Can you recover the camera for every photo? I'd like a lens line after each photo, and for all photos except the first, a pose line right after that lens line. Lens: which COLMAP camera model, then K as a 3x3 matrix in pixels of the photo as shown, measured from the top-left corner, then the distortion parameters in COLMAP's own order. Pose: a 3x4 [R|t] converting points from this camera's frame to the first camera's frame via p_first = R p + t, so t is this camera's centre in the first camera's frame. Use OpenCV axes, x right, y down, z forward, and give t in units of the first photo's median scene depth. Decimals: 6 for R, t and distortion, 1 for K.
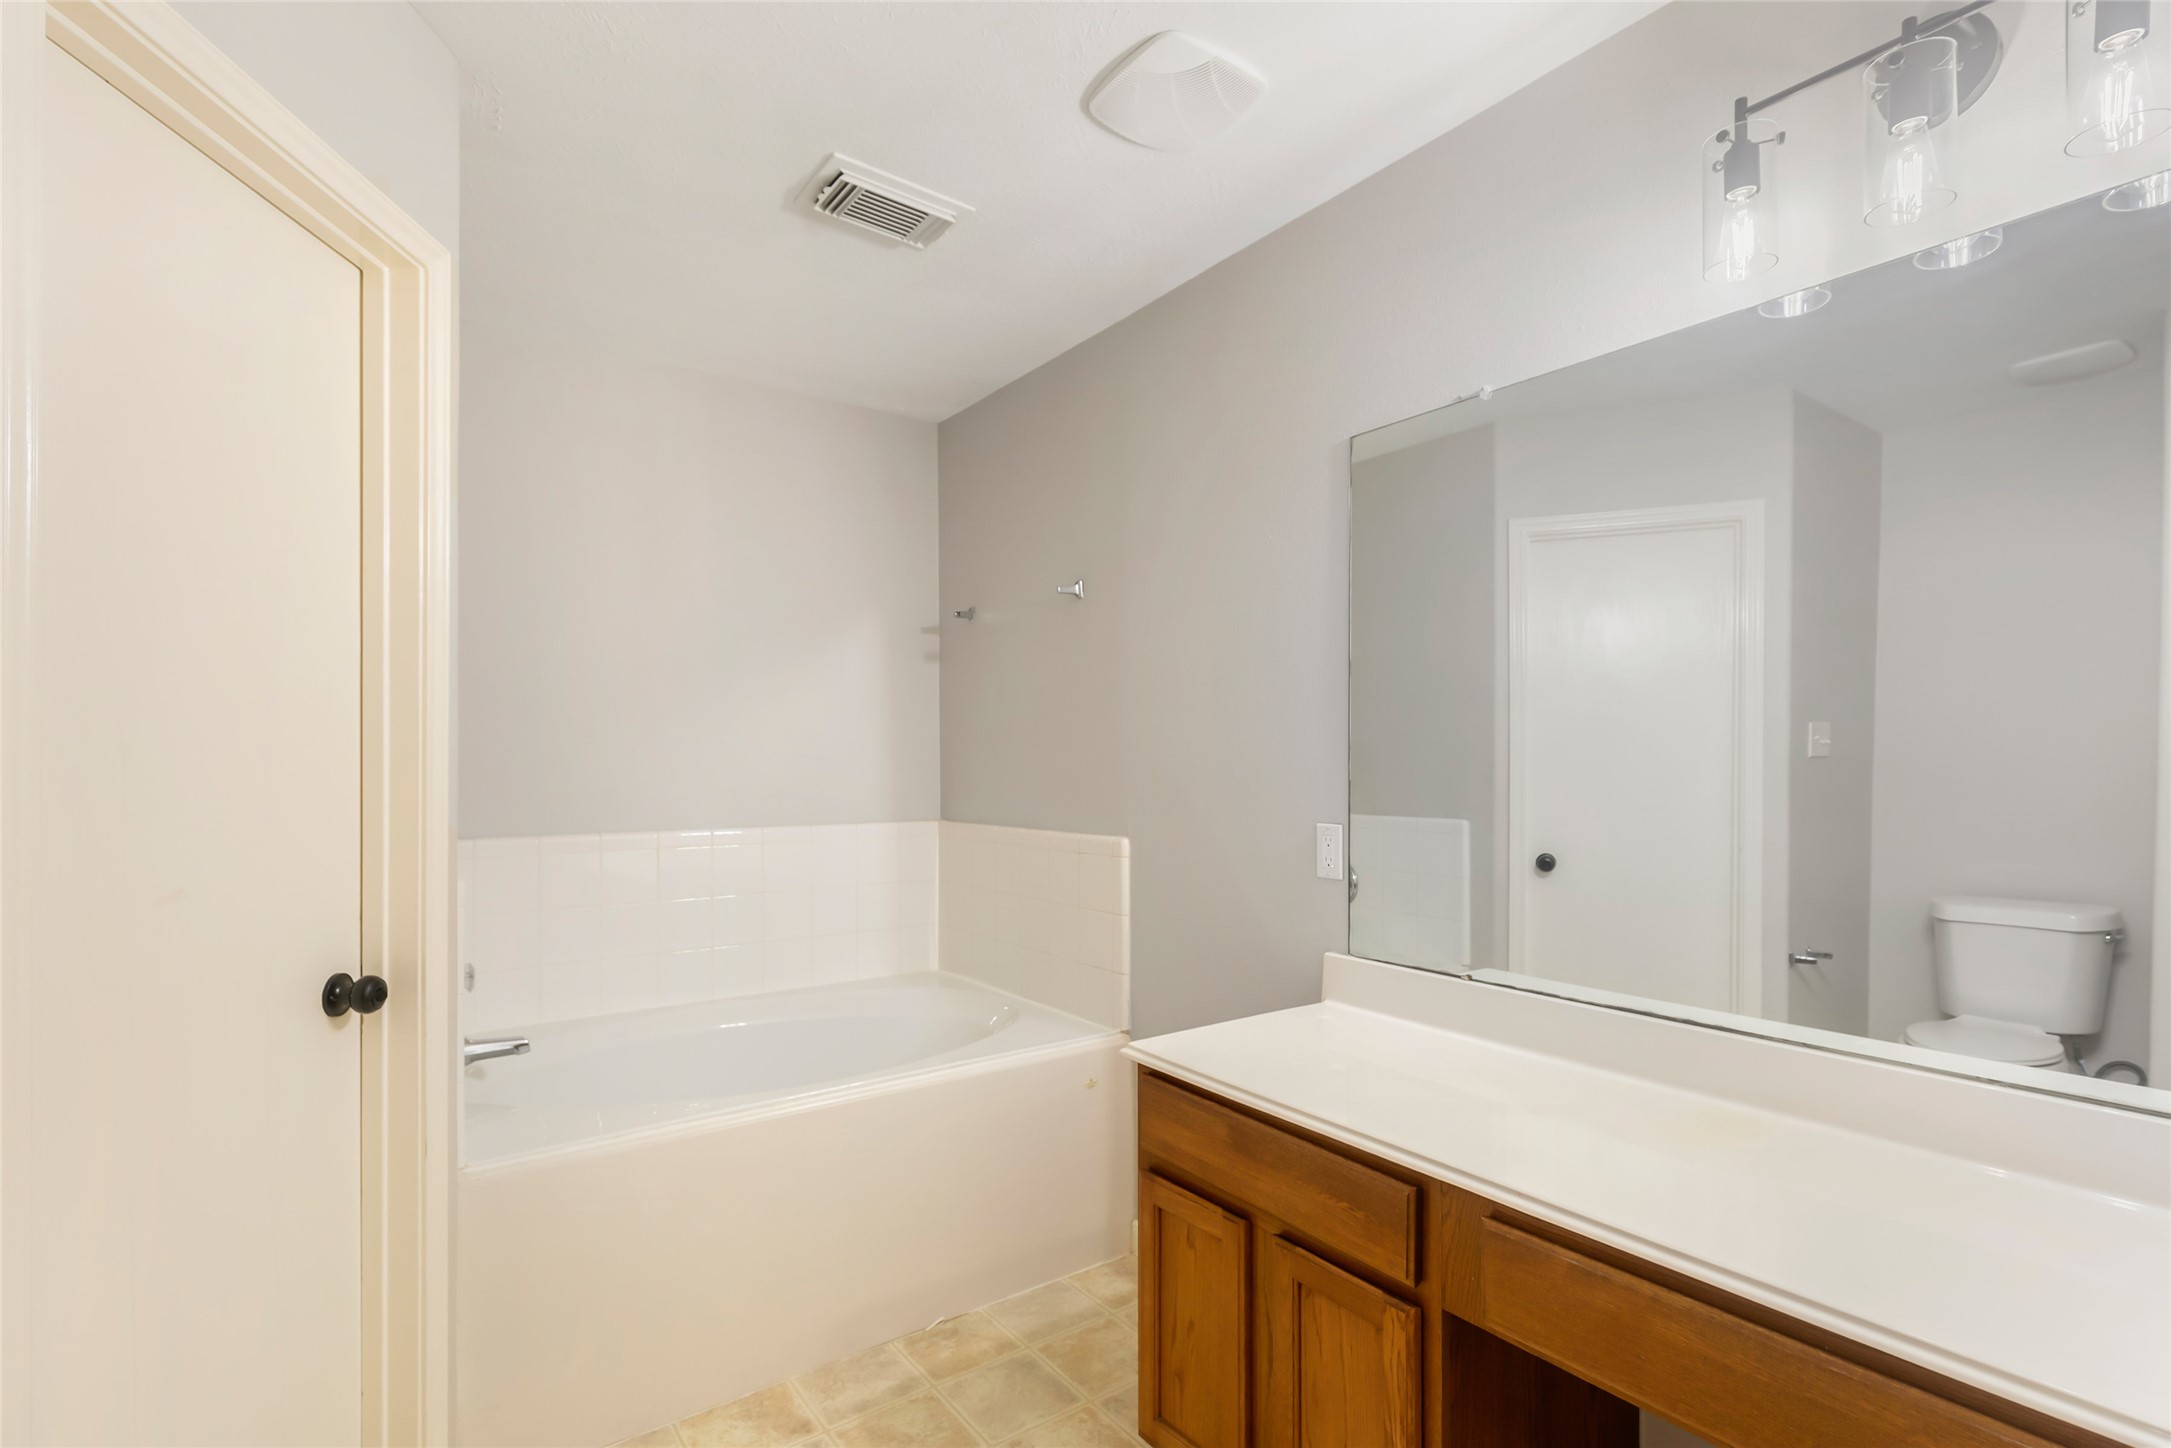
lens RADIAL K [[994.6, 0, 1073.2], [0, 994.6, 729.6], [0, 0, 1]] dist [0.004616, 0.000139]
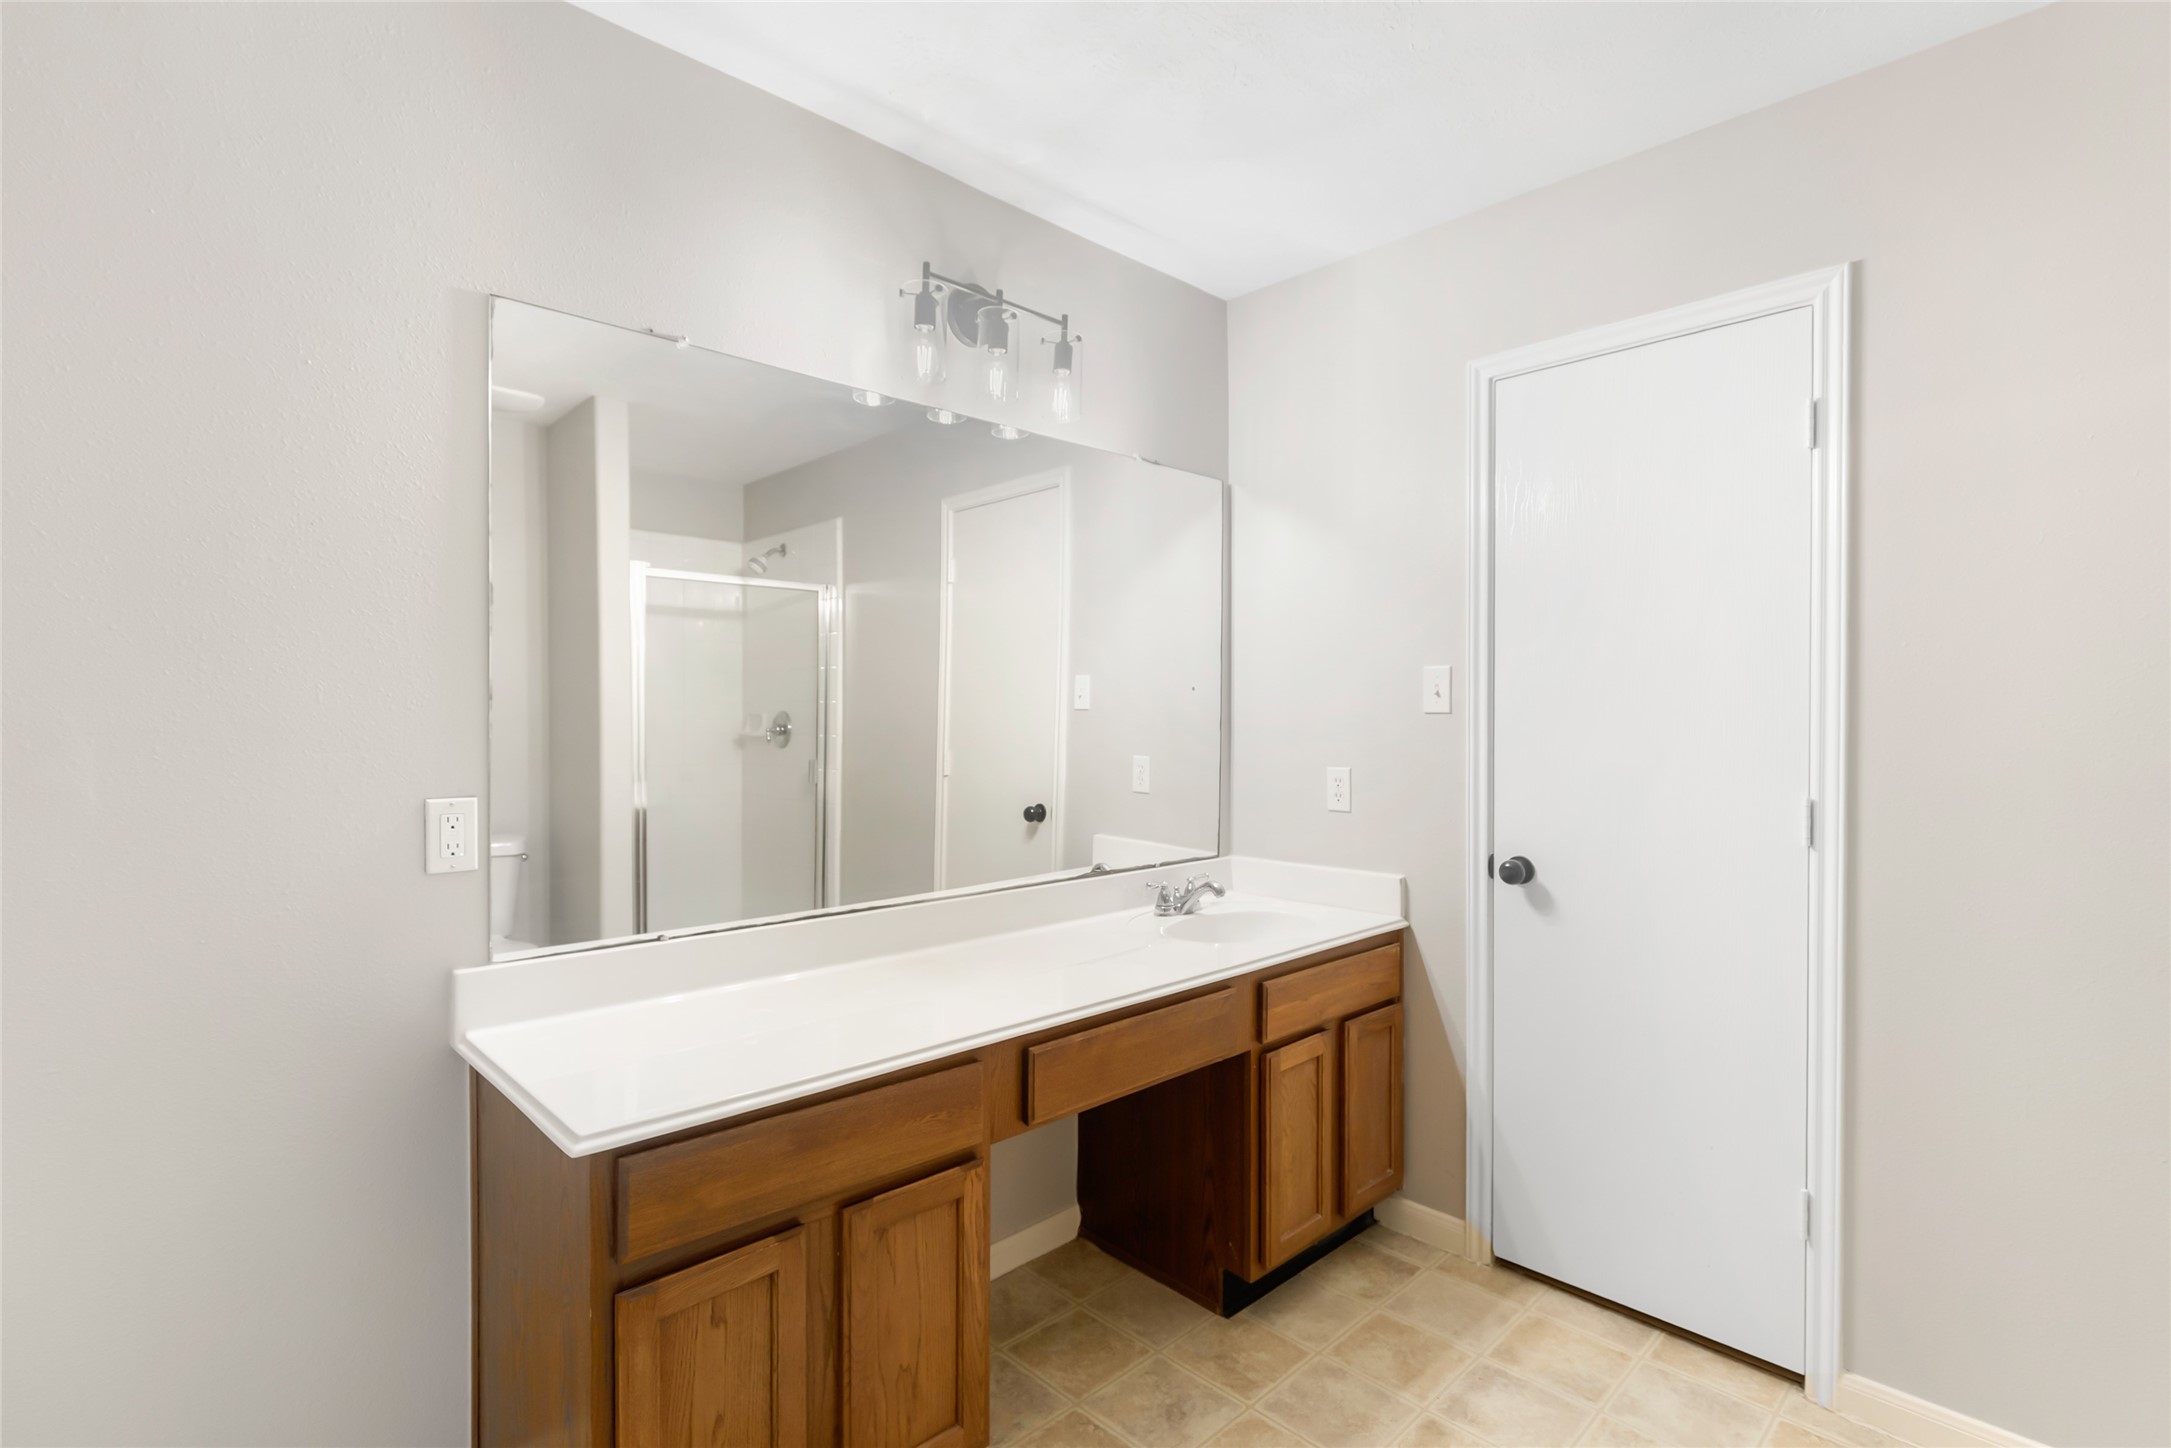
lens RADIAL K [[994.6, 0, 1073.2], [0, 994.6, 729.6], [0, 0, 1]] dist [0.004616, 0.000139]
pose [[-0.115444, -0.000416, 0.993314, -0.767182], [-0.027435, 0.999620, -0.002770, 0.046991], [-0.992935, -0.027571, -0.115411, 0.905243]]
